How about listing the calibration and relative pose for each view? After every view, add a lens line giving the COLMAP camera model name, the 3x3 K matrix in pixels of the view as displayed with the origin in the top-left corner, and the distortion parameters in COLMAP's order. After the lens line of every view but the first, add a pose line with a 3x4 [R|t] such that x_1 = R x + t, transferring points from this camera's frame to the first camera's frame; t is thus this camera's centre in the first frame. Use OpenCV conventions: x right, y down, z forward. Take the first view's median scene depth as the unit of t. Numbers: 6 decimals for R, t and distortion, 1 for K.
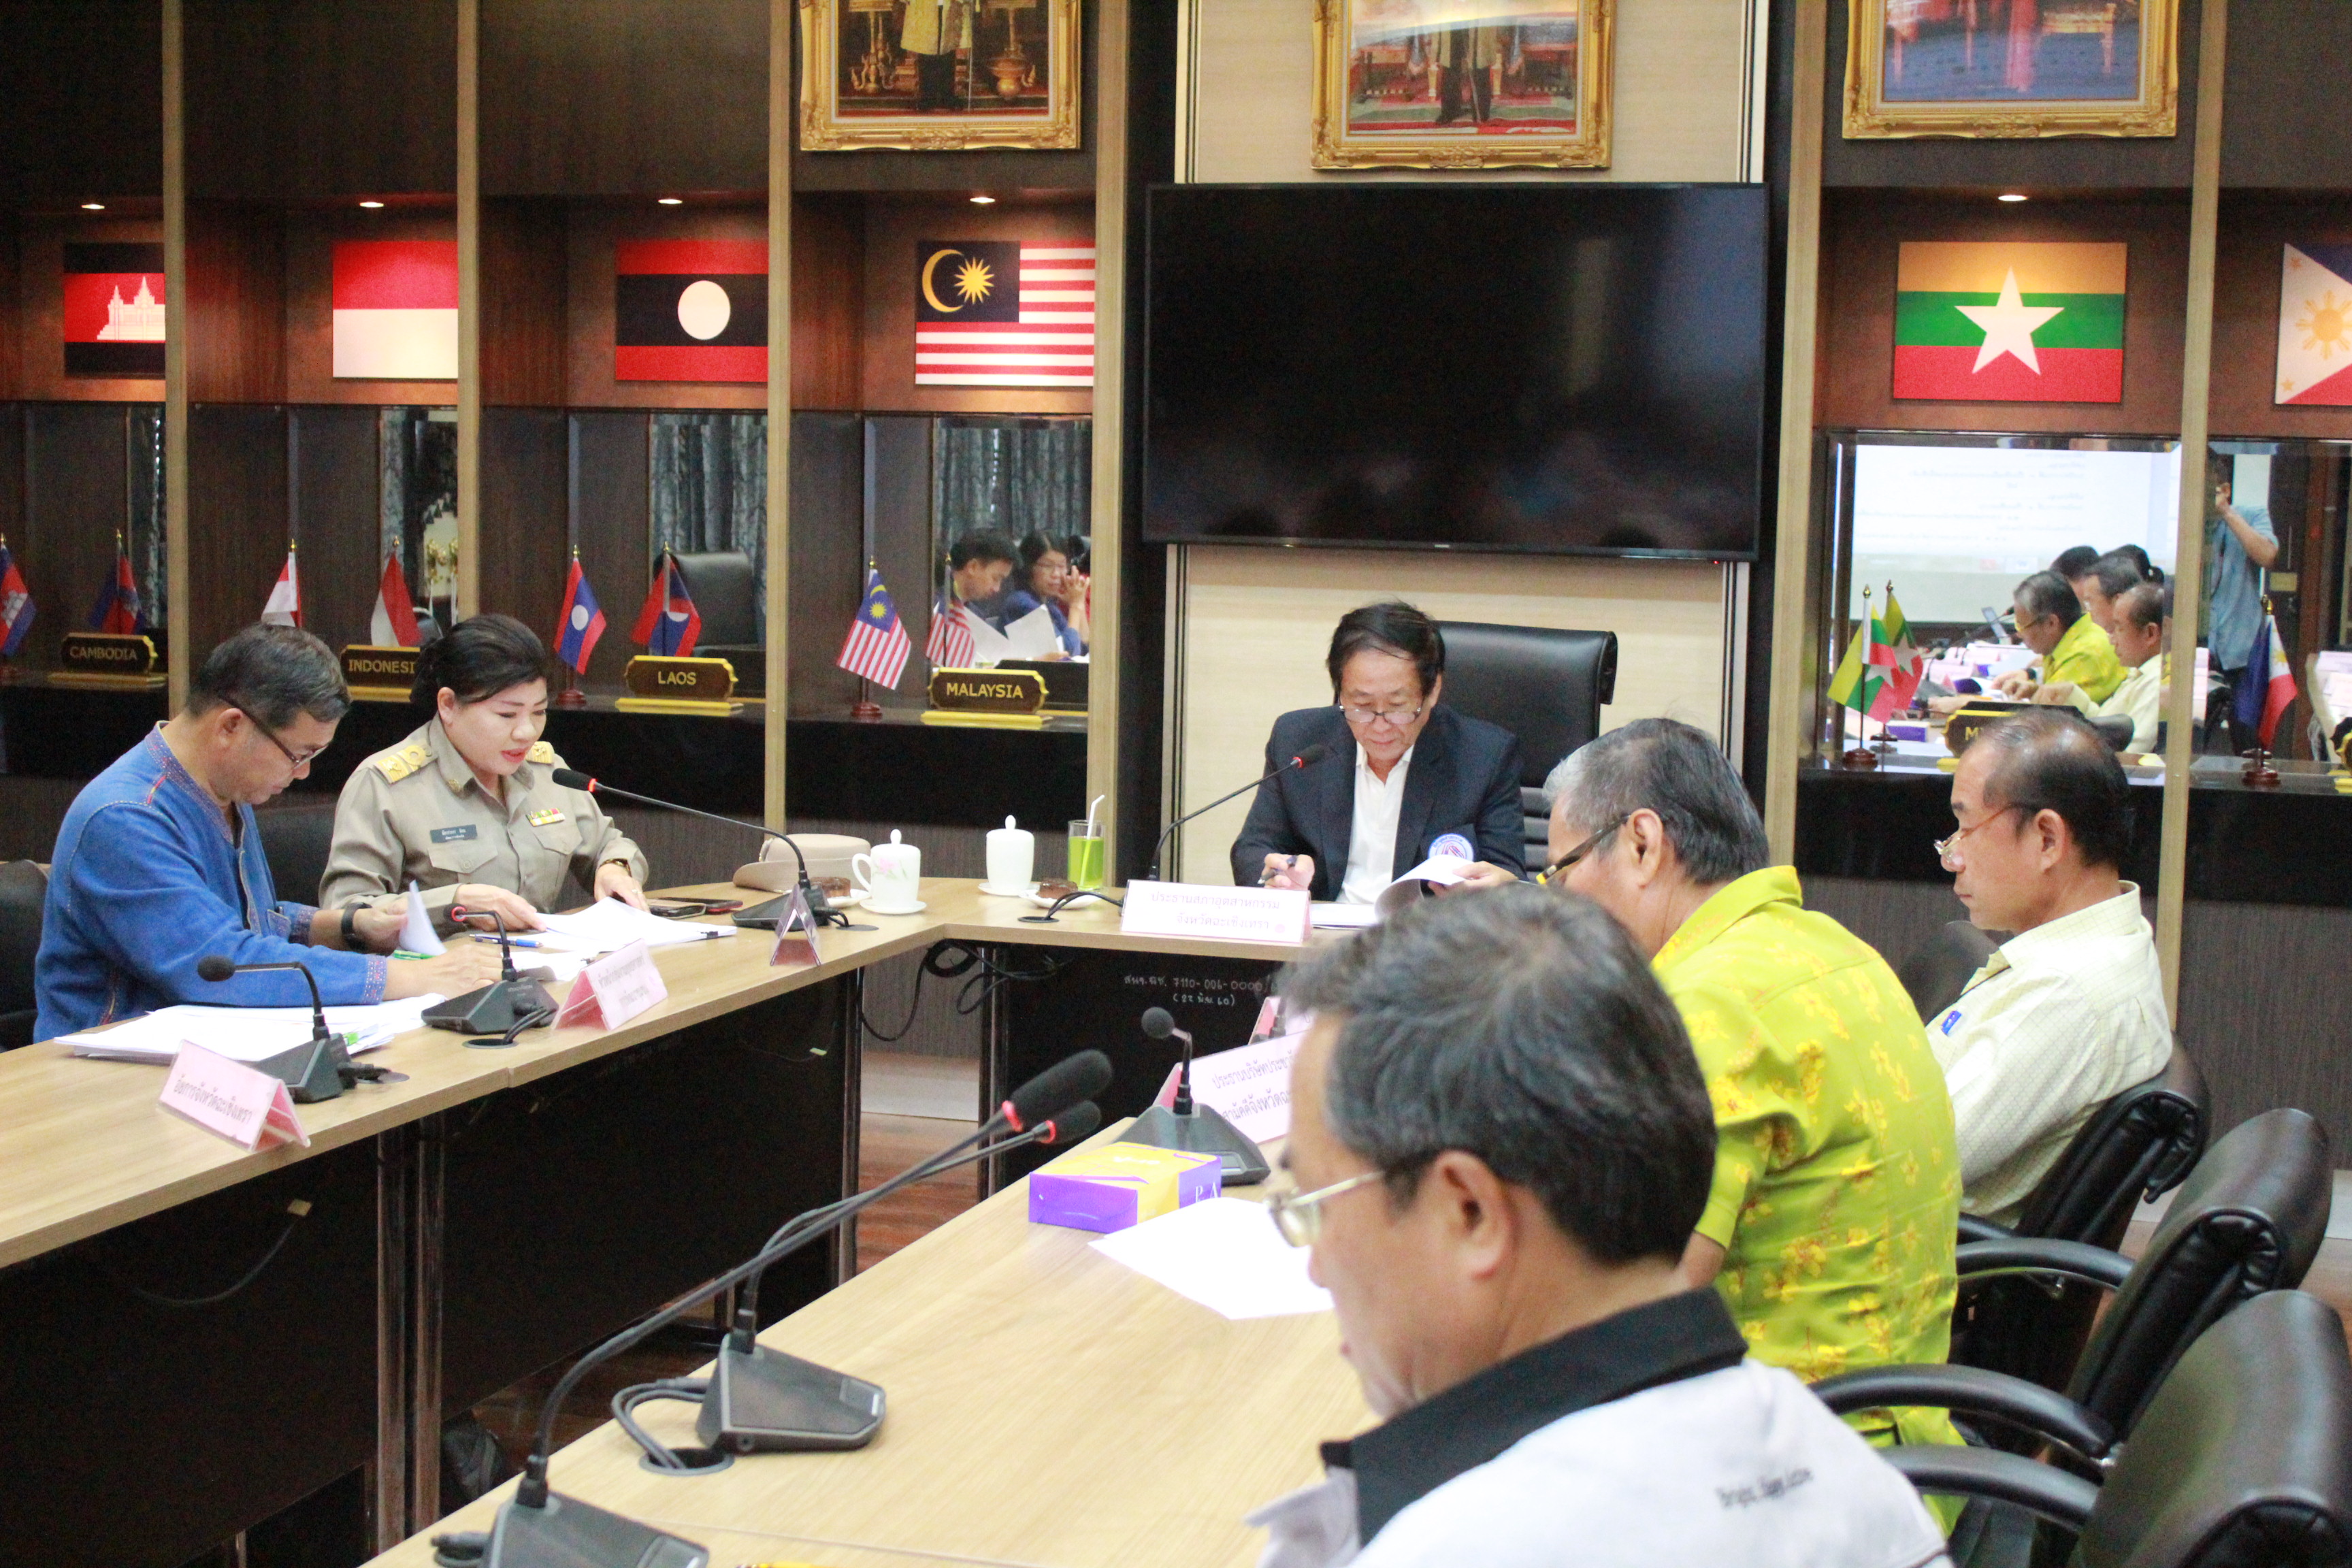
lens RADIAL K [[3284.9, 0, 1176.0], [0, 3284.9, 784.0], [0, 0, 1]] dist [-0.014885, -0.001316]
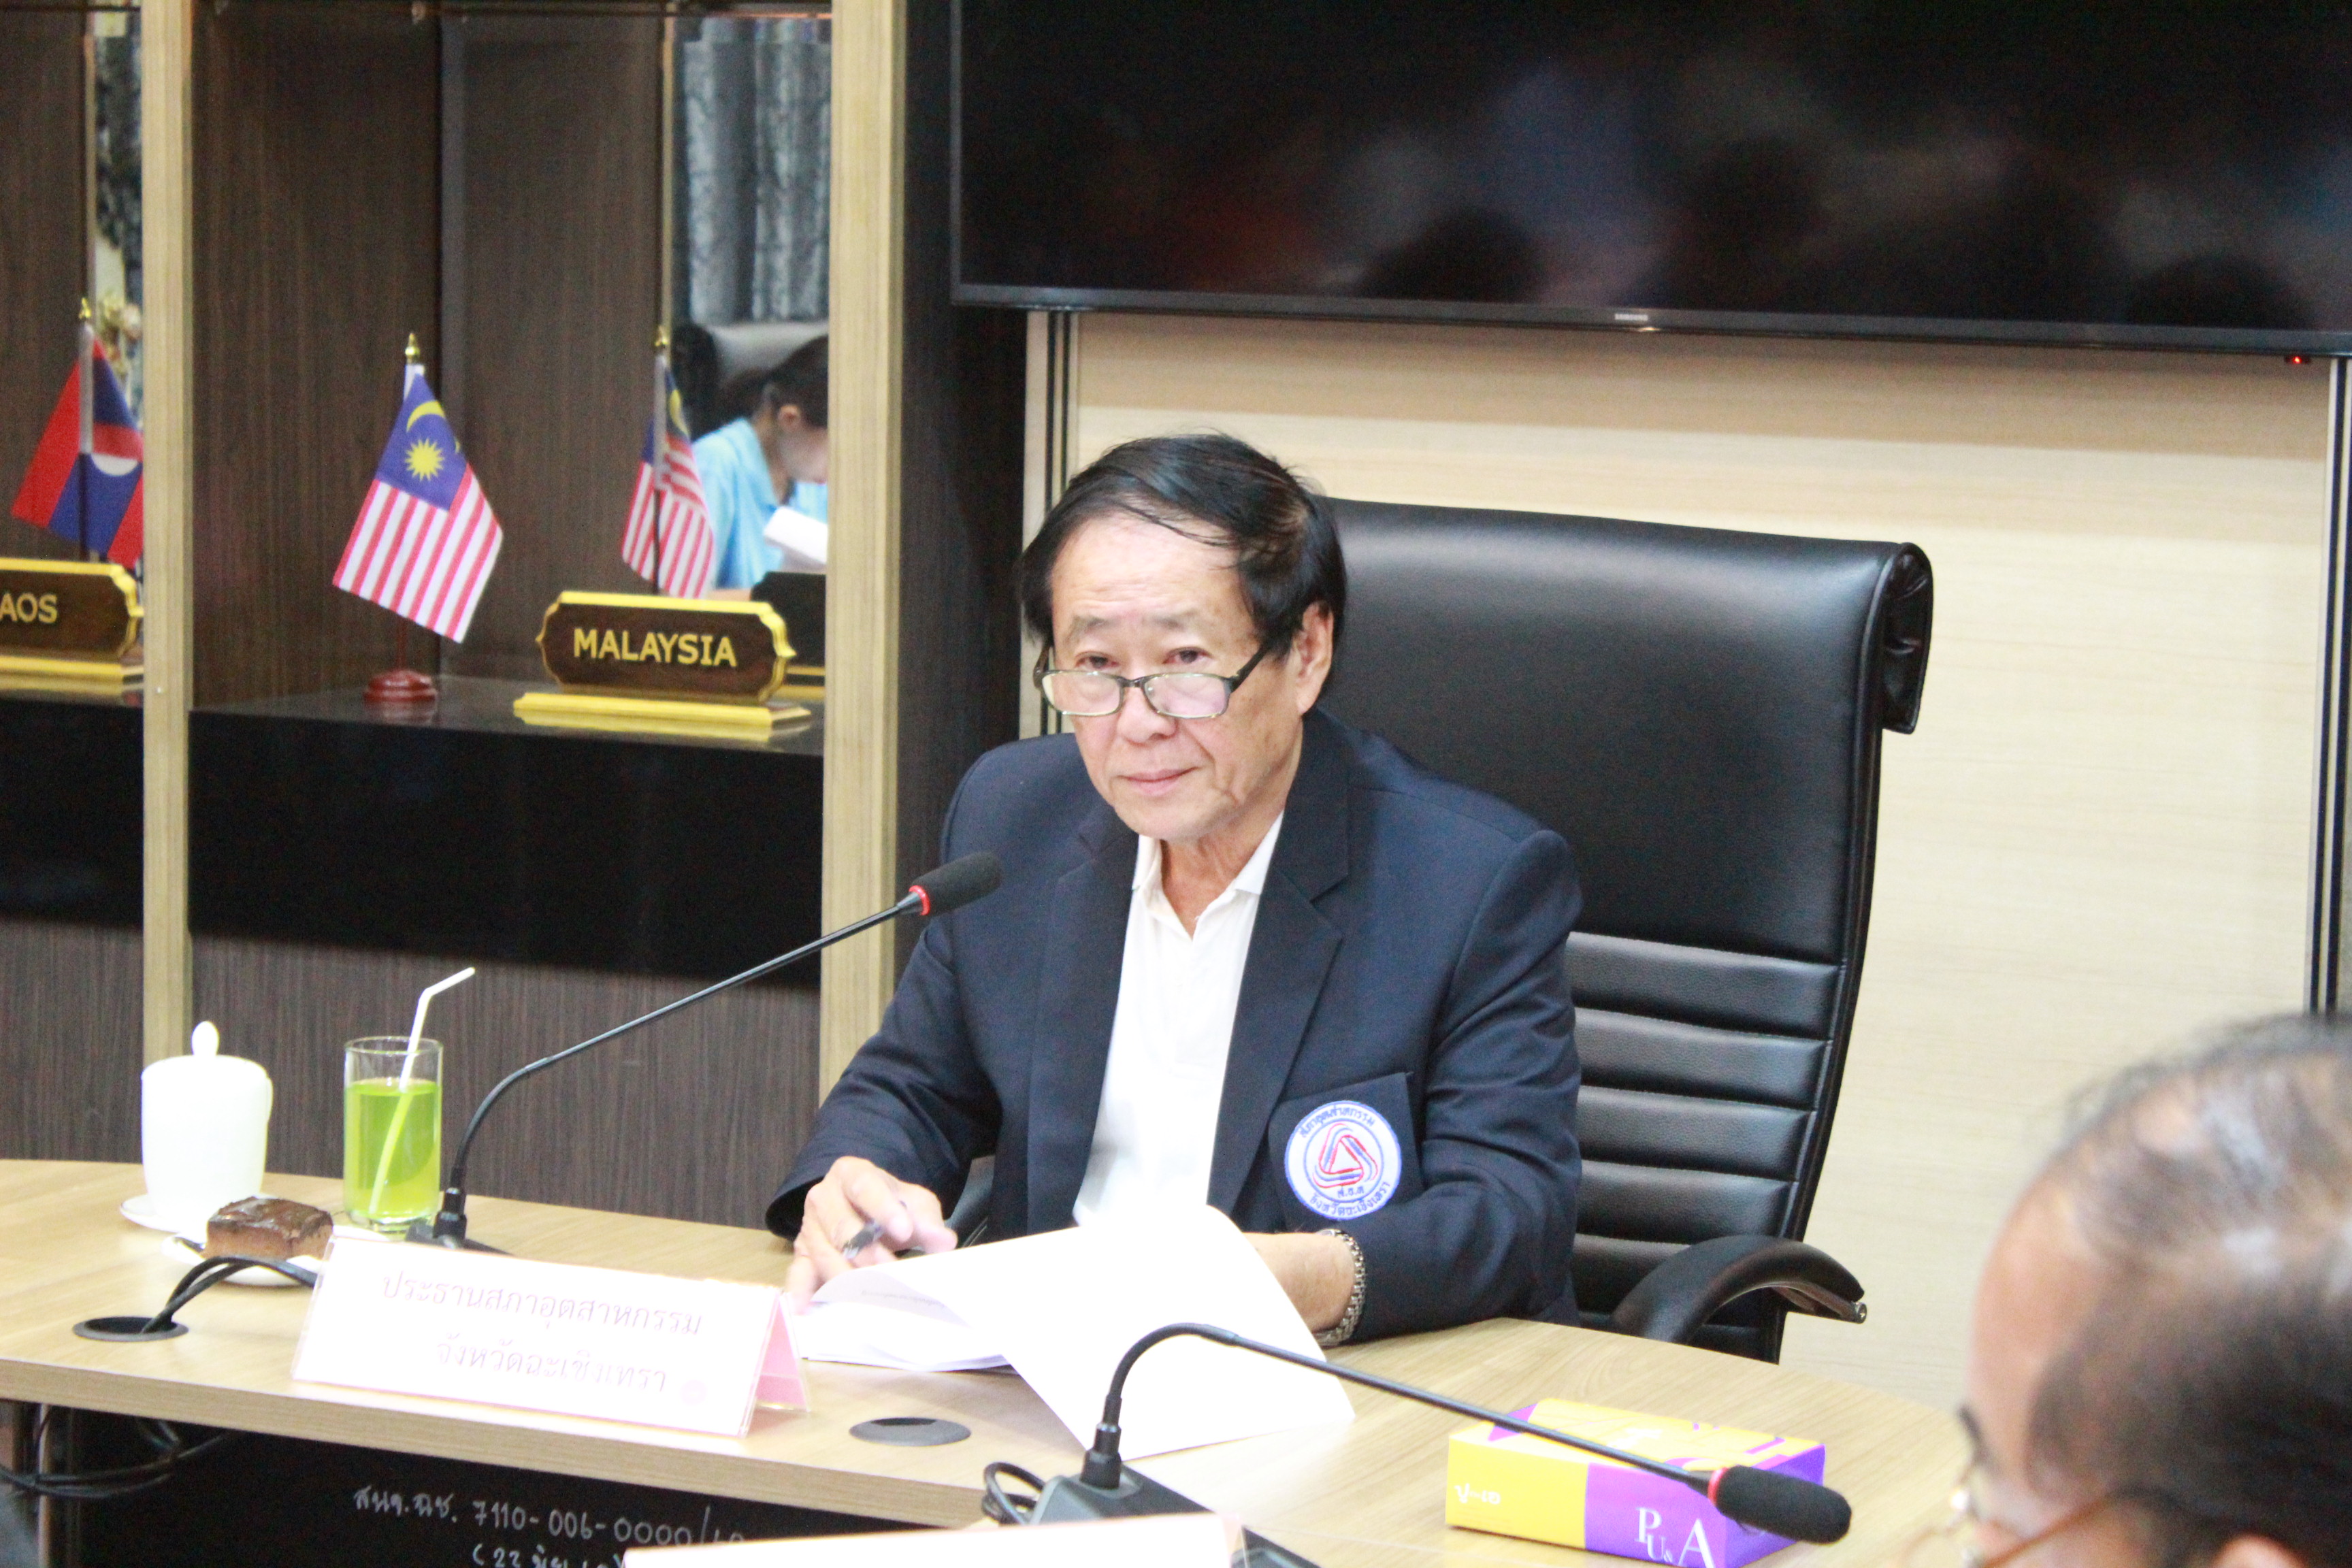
lens RADIAL K [[5658.3, 0, 1176.0], [0, 5658.3, 784.0], [0, 0, 1]] dist [0.026033, 0.319971]
pose [[0.990136, 0.015690, -0.139226, 0.120224], [-0.014108, 0.999824, 0.012343, -0.021800], [0.139395, -0.010257, 0.990184, 0.287210]]
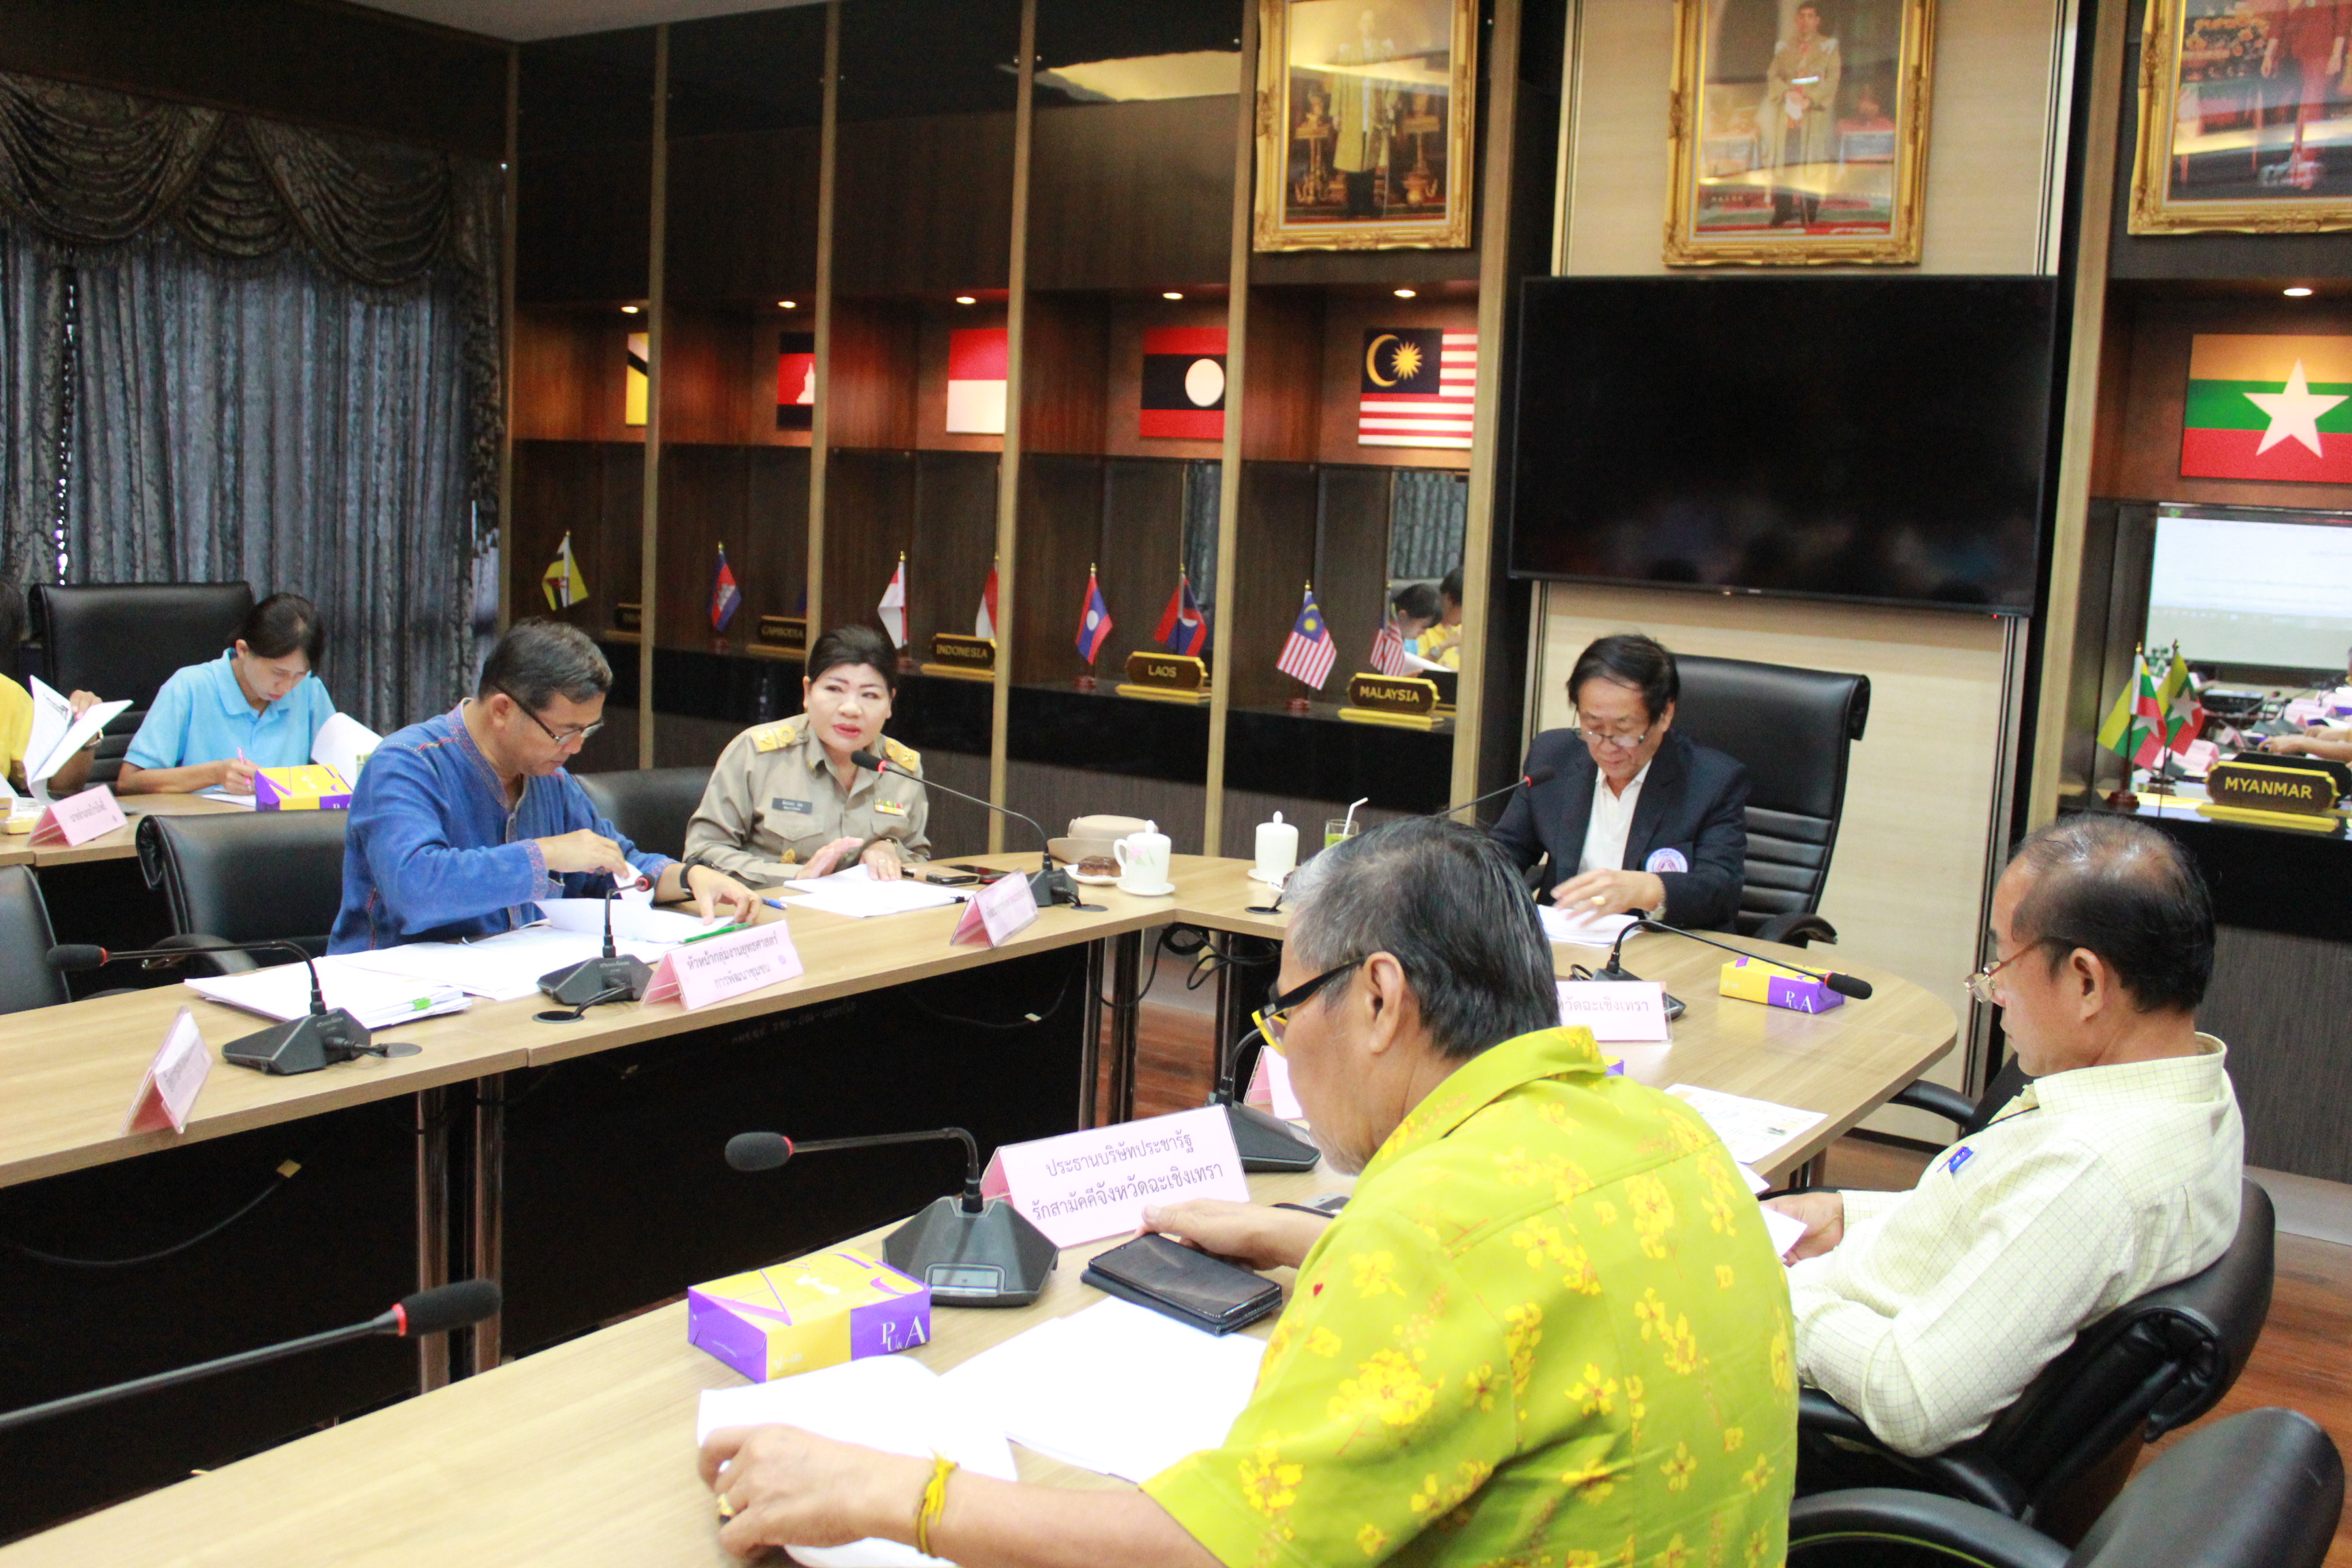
lens RADIAL K [[2172.2, 0, 1176.0], [0, 2172.2, 784.0], [0, 0, 1]] dist [-0.133338, 0.140614]
pose [[0.958472, 0.062834, -0.278178, 0.097737], [-0.056161, 0.997912, 0.031901, -0.017244], [0.279602, -0.014954, 0.960000, 0.212642]]
